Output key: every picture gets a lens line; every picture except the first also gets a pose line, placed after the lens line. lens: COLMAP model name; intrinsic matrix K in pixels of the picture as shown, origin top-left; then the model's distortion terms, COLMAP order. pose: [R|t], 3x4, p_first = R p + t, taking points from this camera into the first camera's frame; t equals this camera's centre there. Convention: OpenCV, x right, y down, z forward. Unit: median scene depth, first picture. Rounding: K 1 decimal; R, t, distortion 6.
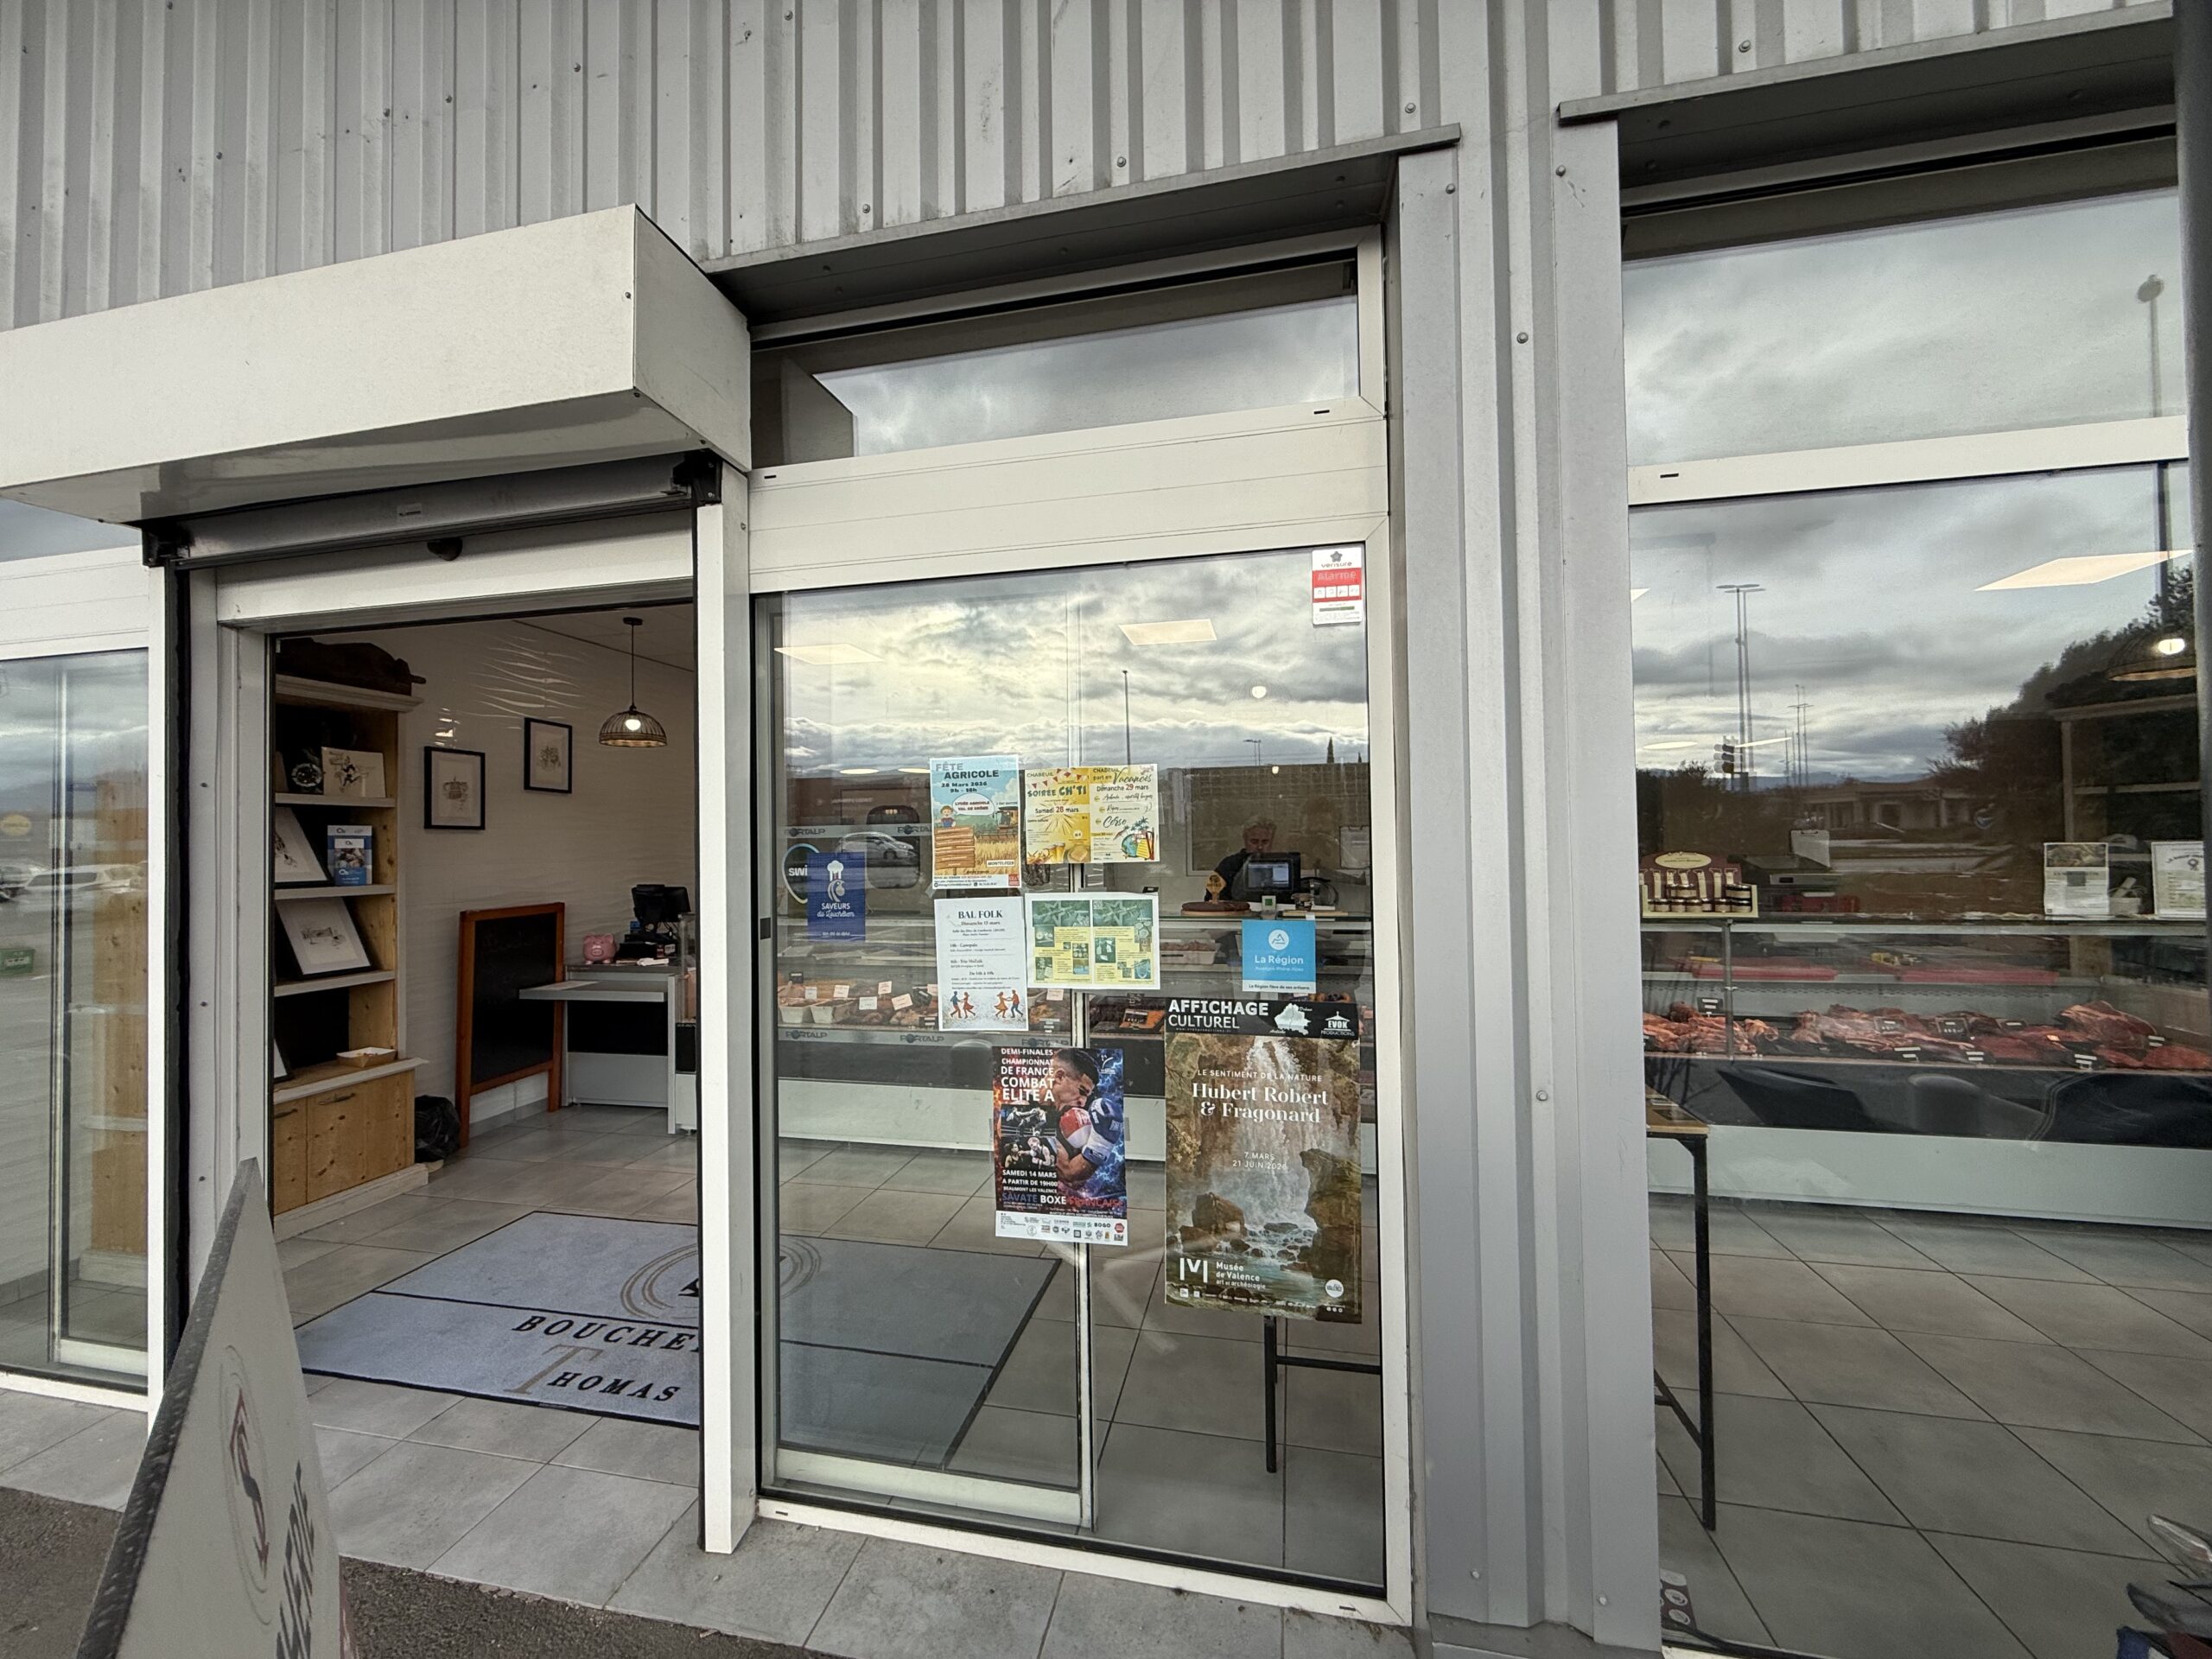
lens RADIAL K [[876.6, 0, 1096.2], [0, 876.6, 823.8], [0, 0, 1]] dist [-0.003100, -0.000275]
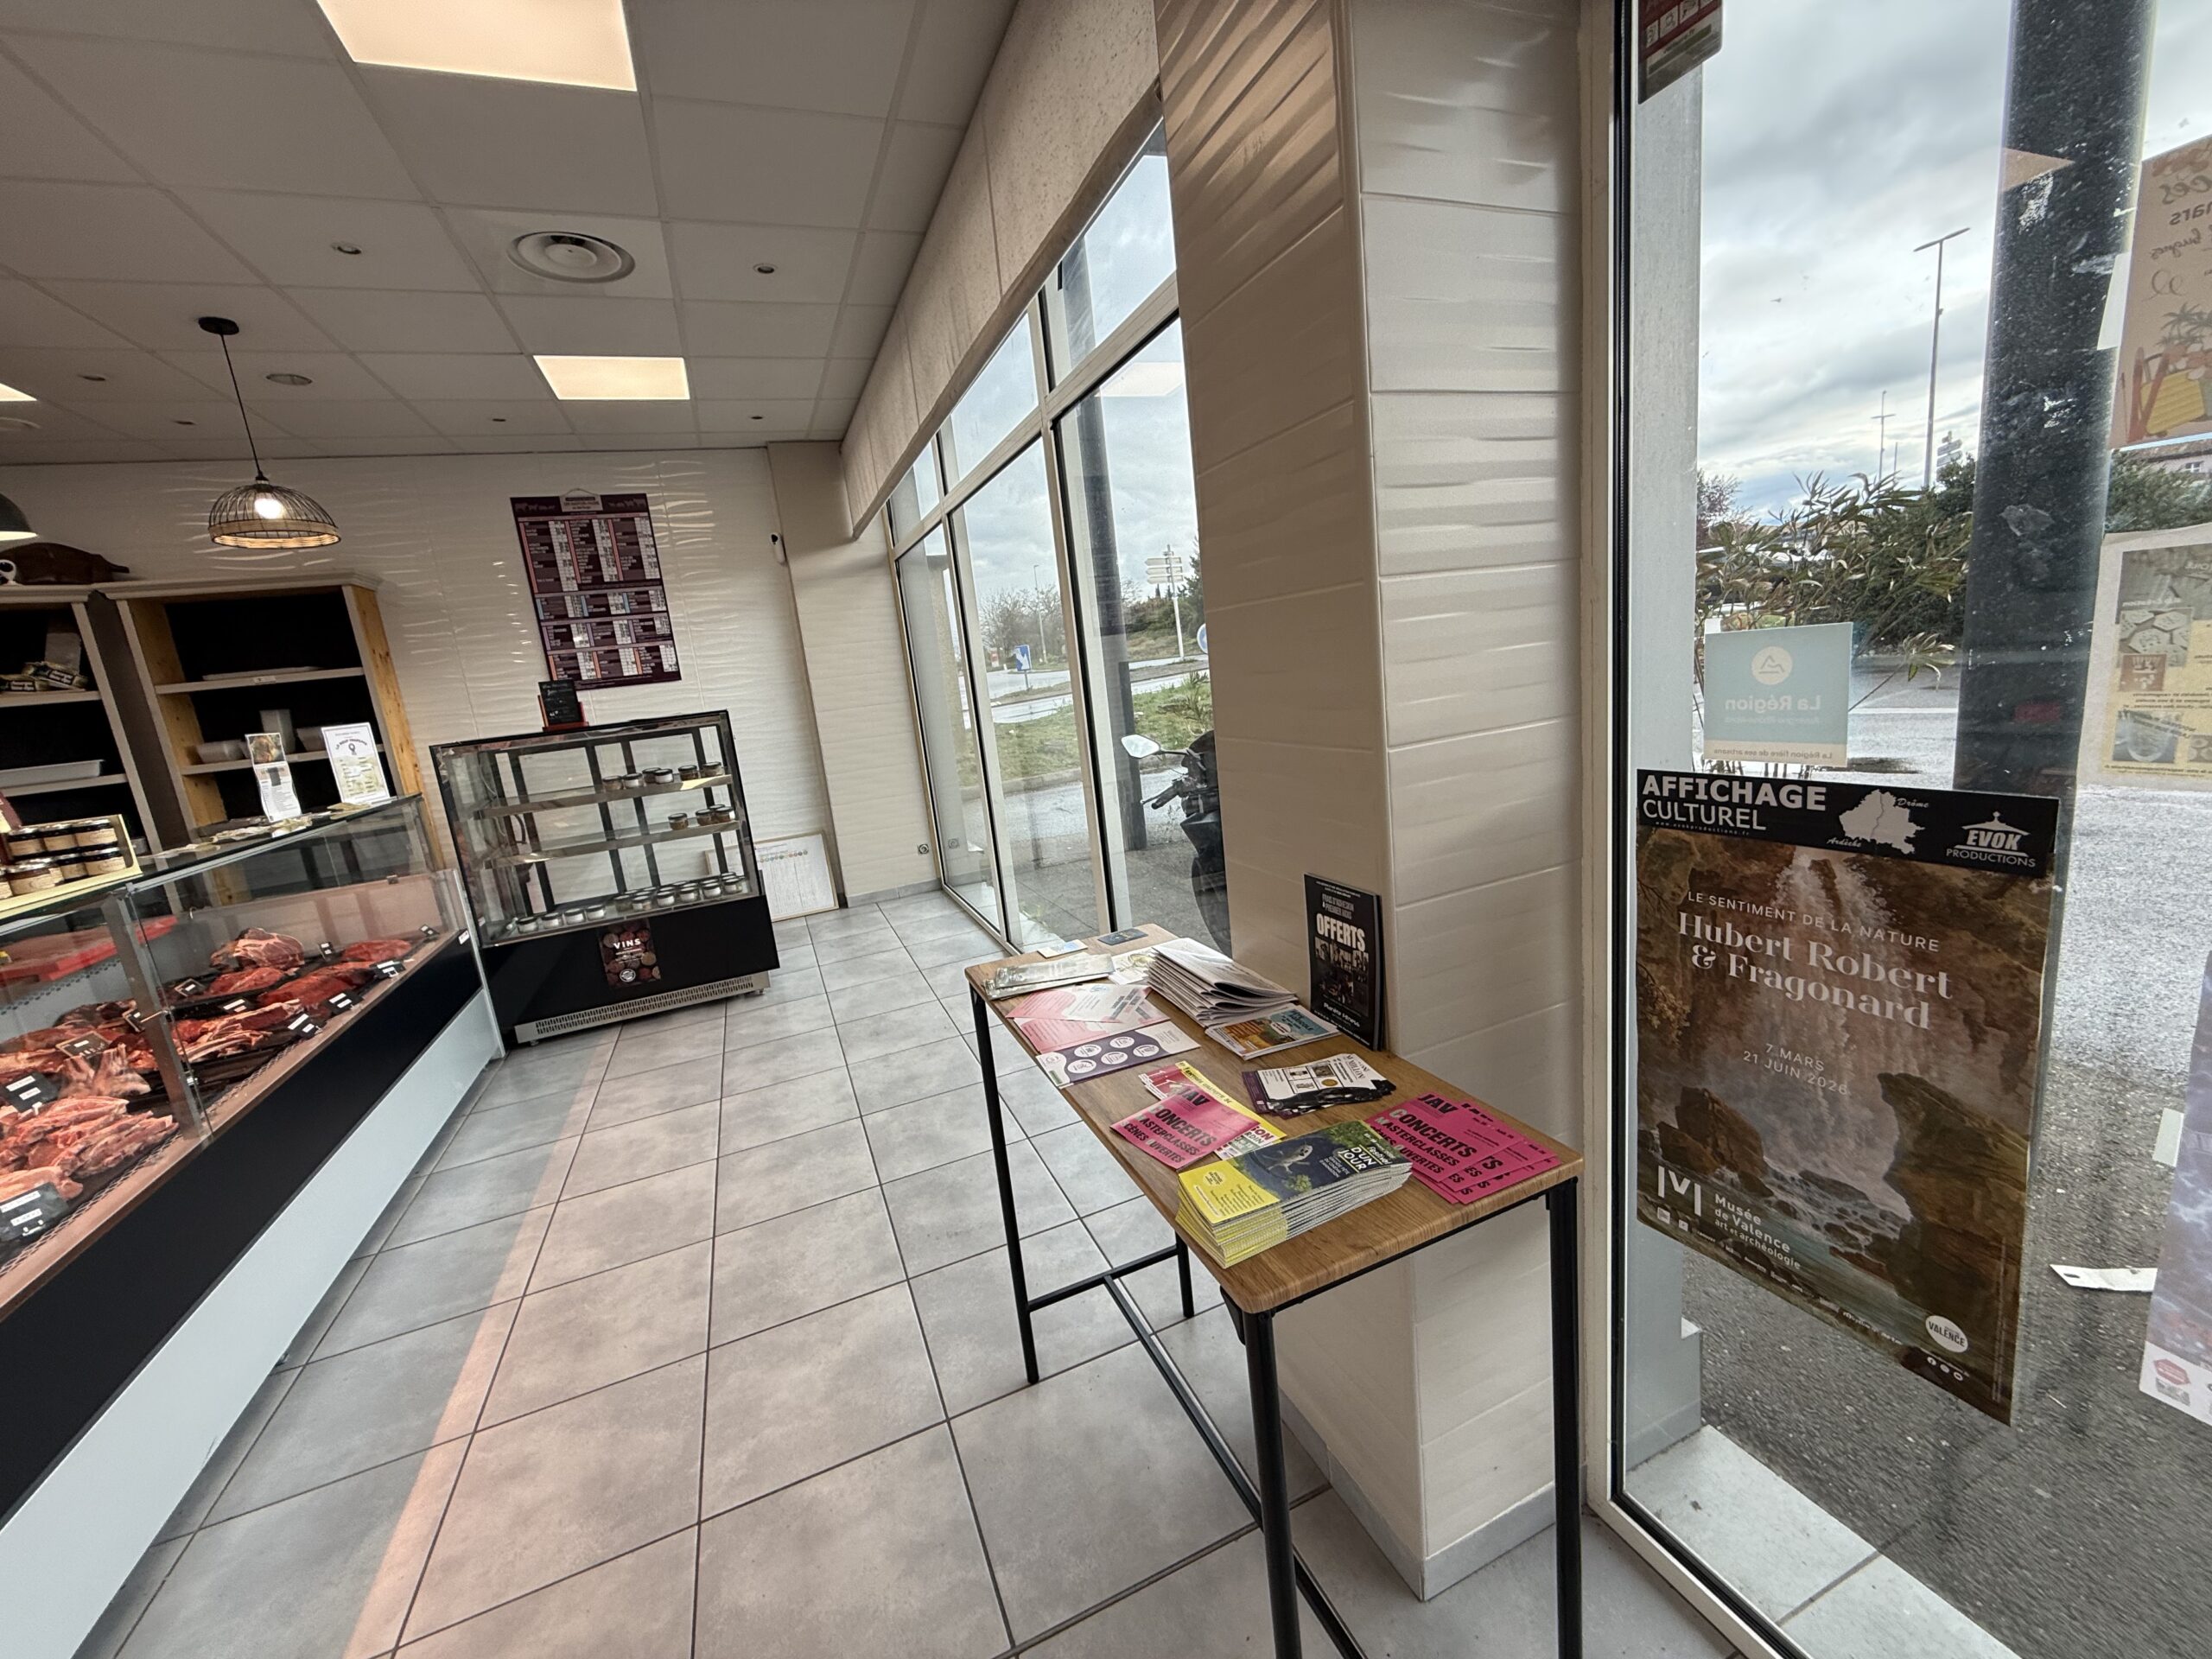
lens RADIAL K [[876.6, 0, 1097.7], [0, 876.6, 829.9], [0, 0, 1]] dist [-0.003100, -0.000275]
pose [[0.560709, 0.092003, -0.822886, 0.341665], [0.123415, 0.973420, 0.192928, 0.068561], [0.818764, -0.209733, 0.534451, 0.329684]]
